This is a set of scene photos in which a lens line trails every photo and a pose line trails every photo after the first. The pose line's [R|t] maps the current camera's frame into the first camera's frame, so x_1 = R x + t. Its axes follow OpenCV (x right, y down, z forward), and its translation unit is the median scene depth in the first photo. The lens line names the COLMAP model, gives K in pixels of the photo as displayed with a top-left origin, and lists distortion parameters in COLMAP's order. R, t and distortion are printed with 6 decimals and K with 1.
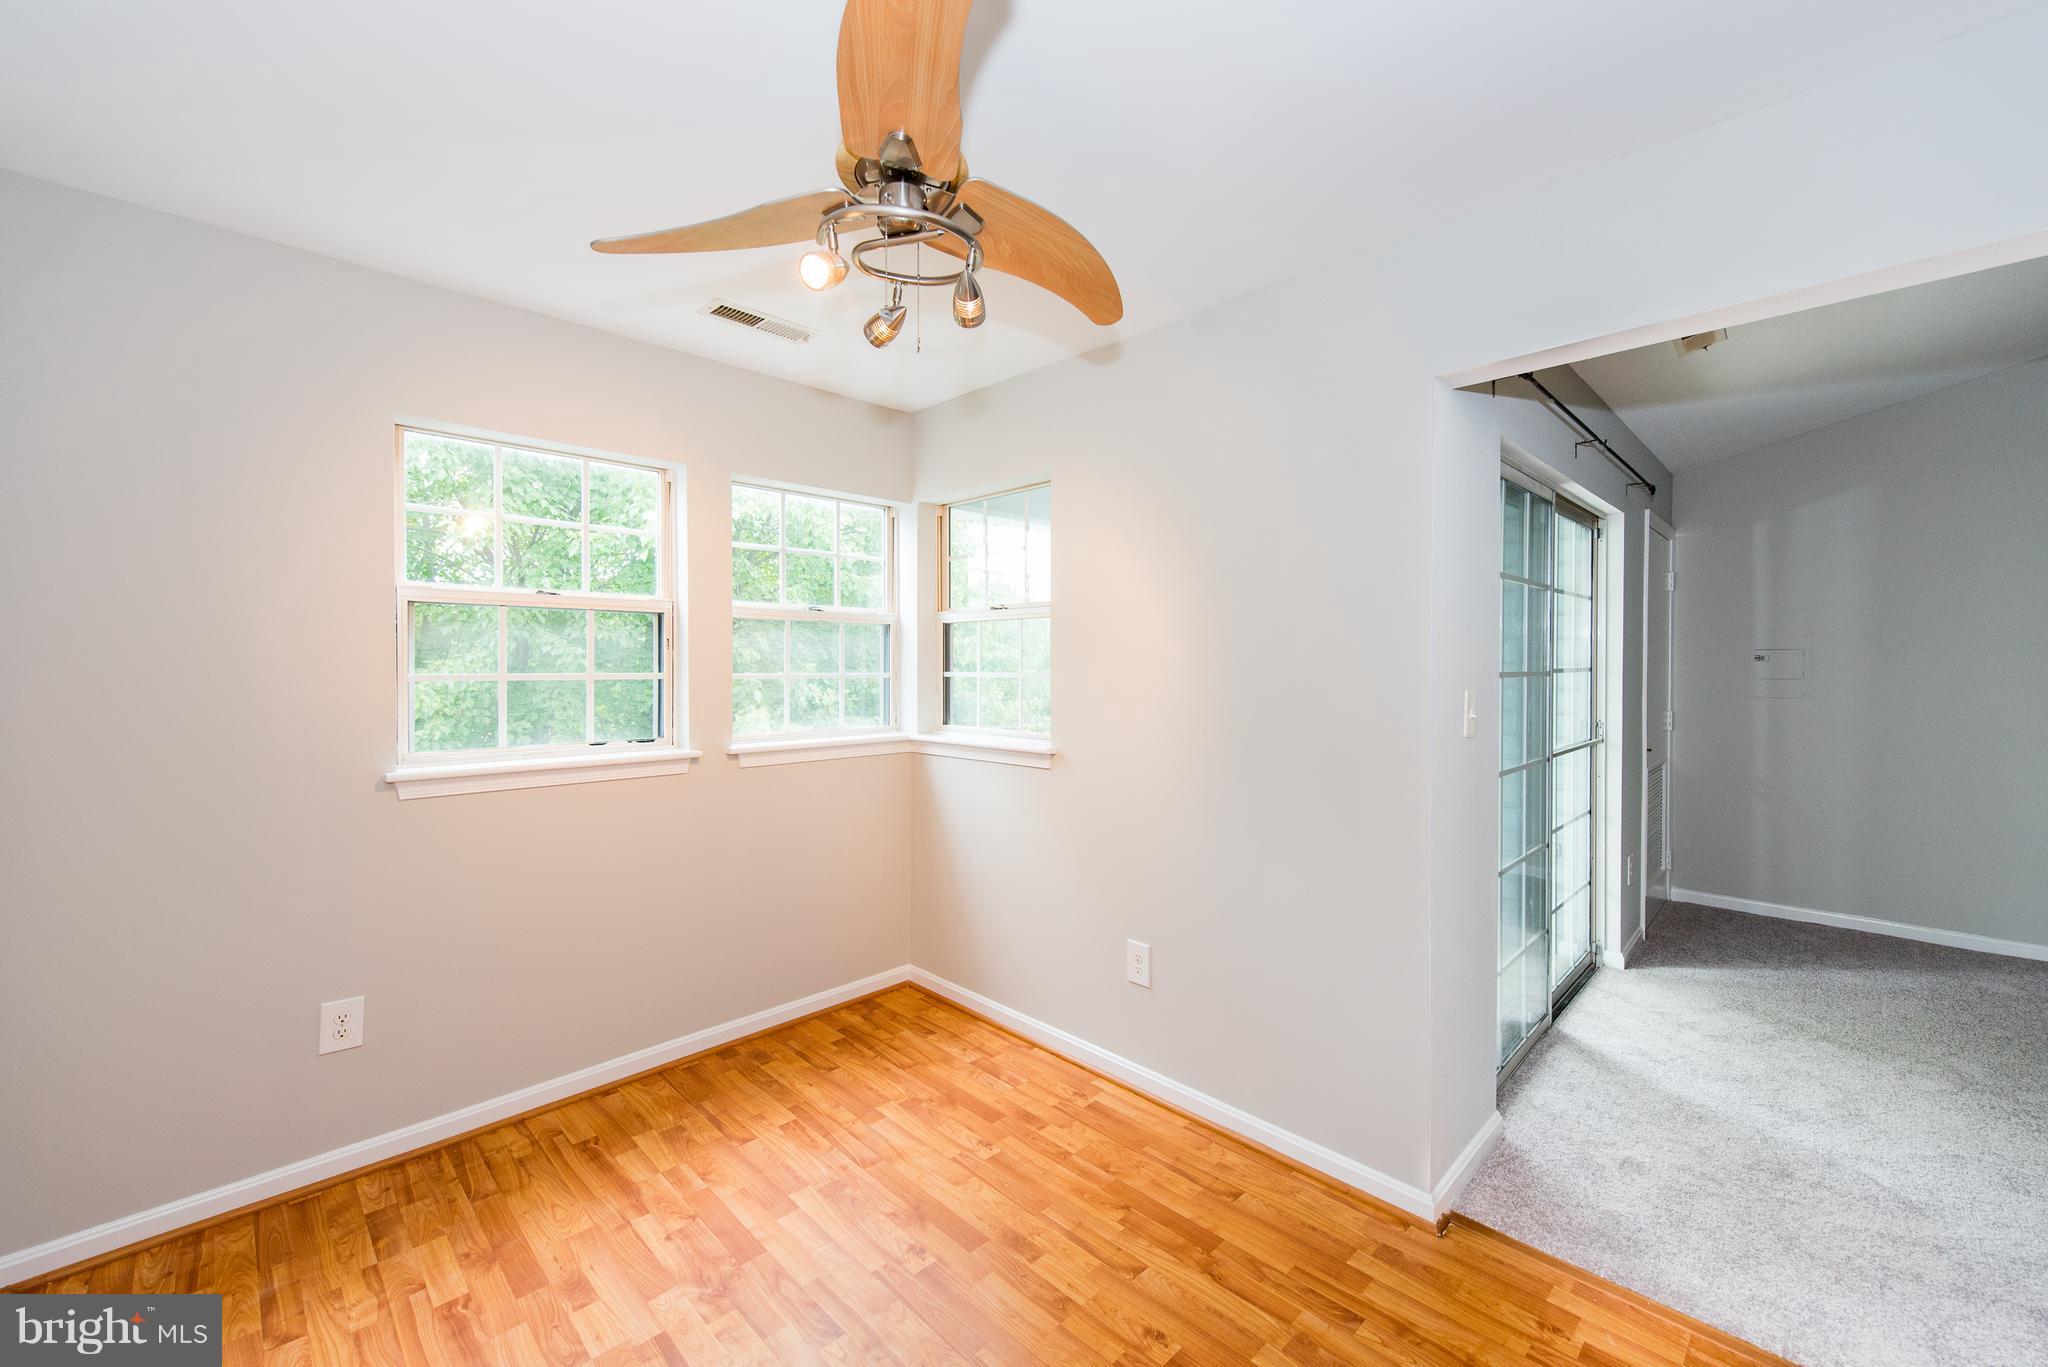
lens RADIAL K [[816.4, 0, 1033.7], [0, 816.4, 675.4], [0, 0, 1]] dist [0.013148, -0.003984]
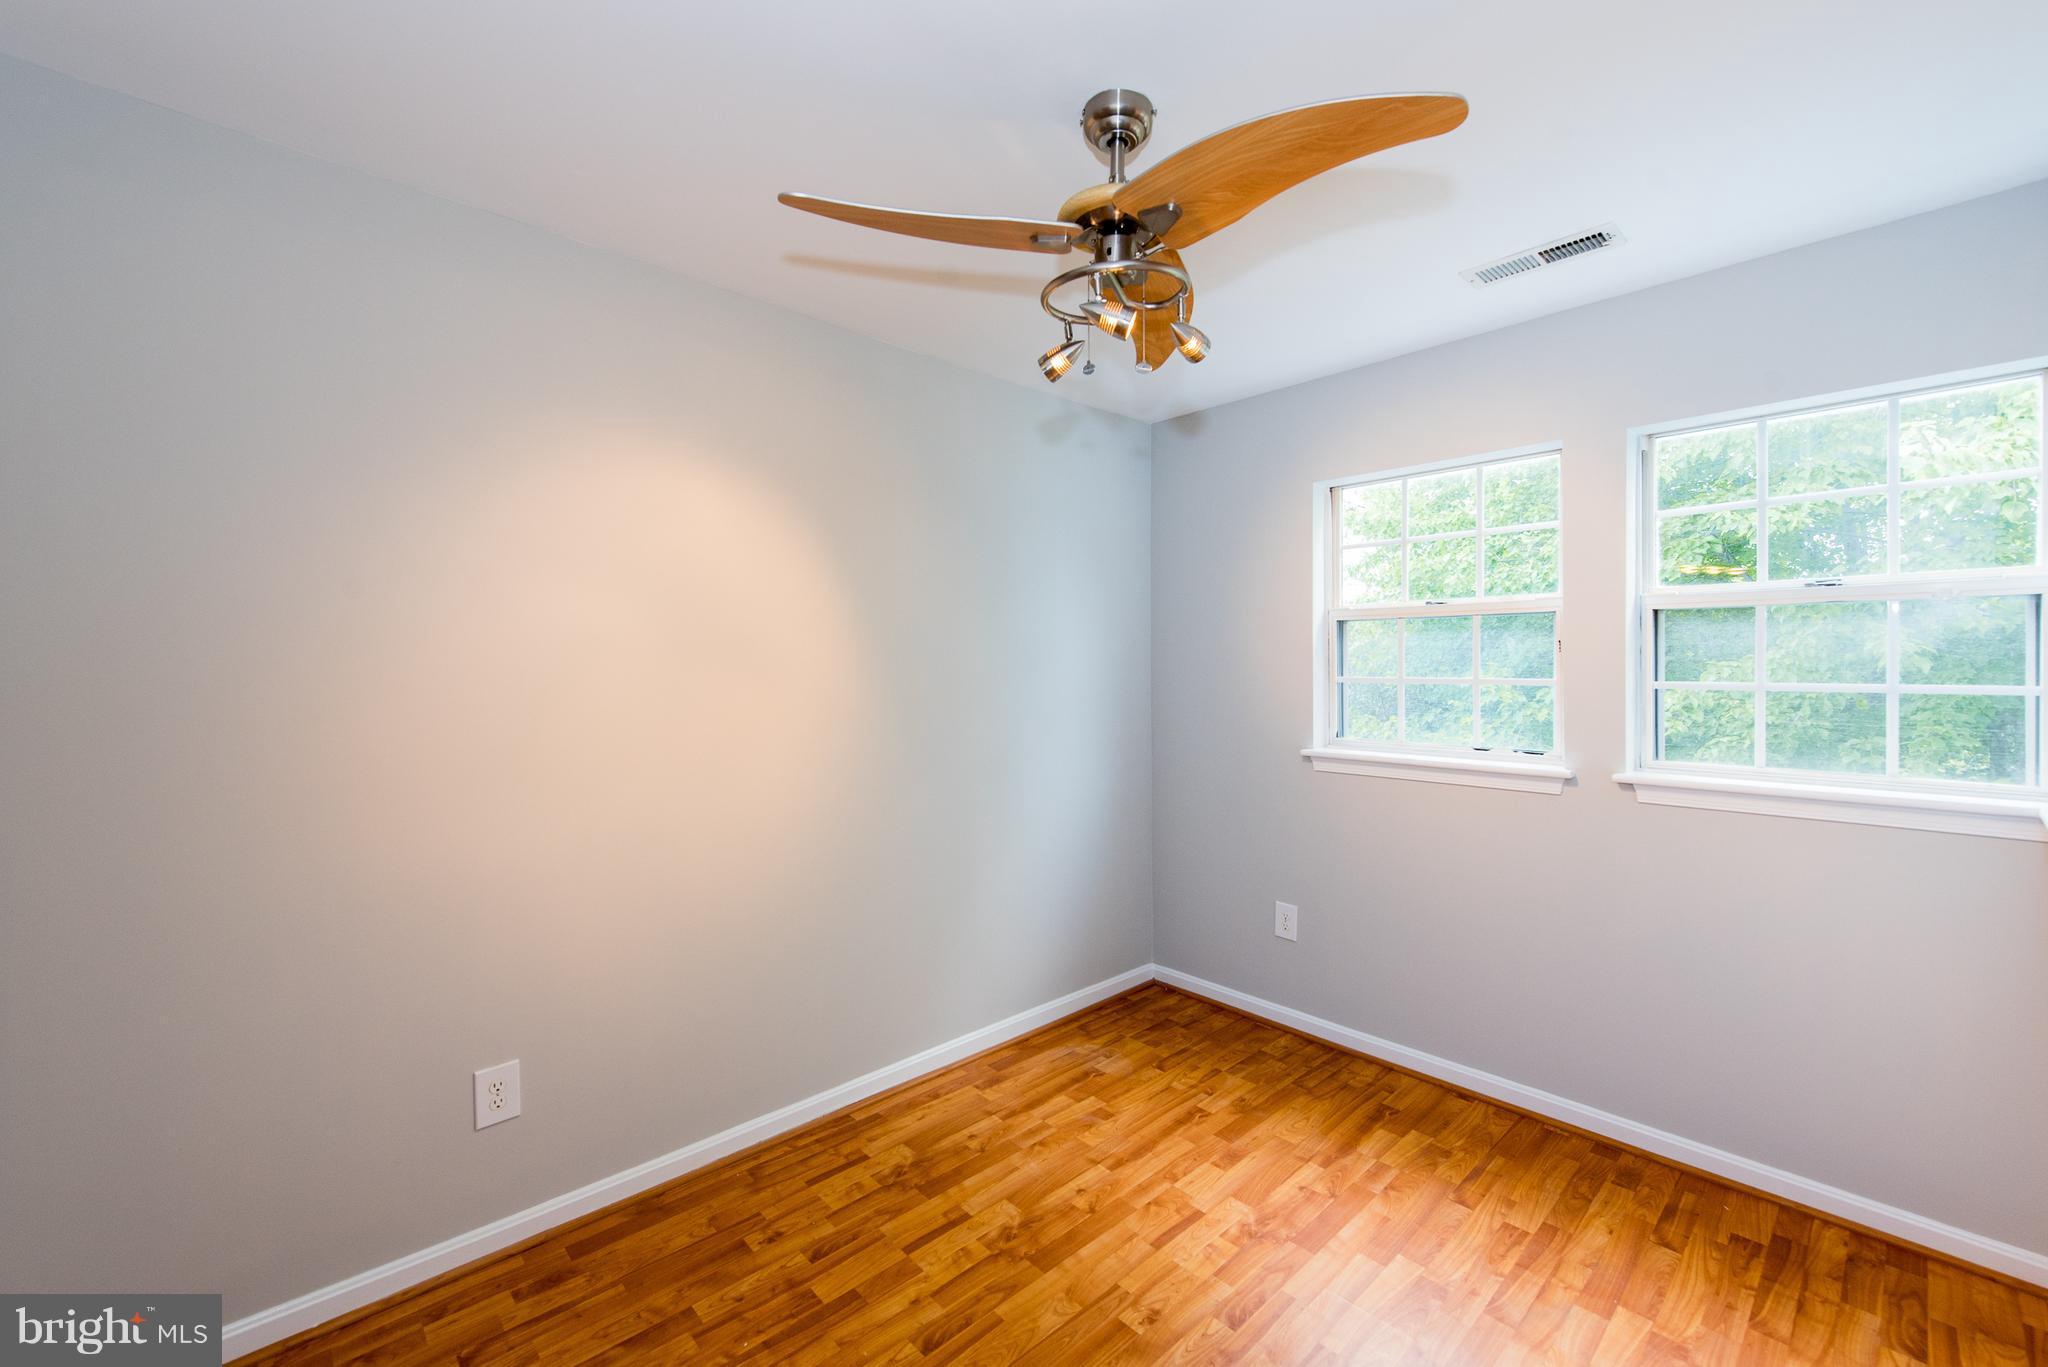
lens RADIAL K [[816.4, 0, 1023.1], [0, 816.4, 685.6], [0, 0, 1]] dist [0.013148, -0.003984]
pose [[-0.025221, 0.020753, -0.999466, 0.550536], [-0.019519, 0.999584, 0.021248, -0.004981], [0.999491, 0.020045, -0.024805, 0.540248]]
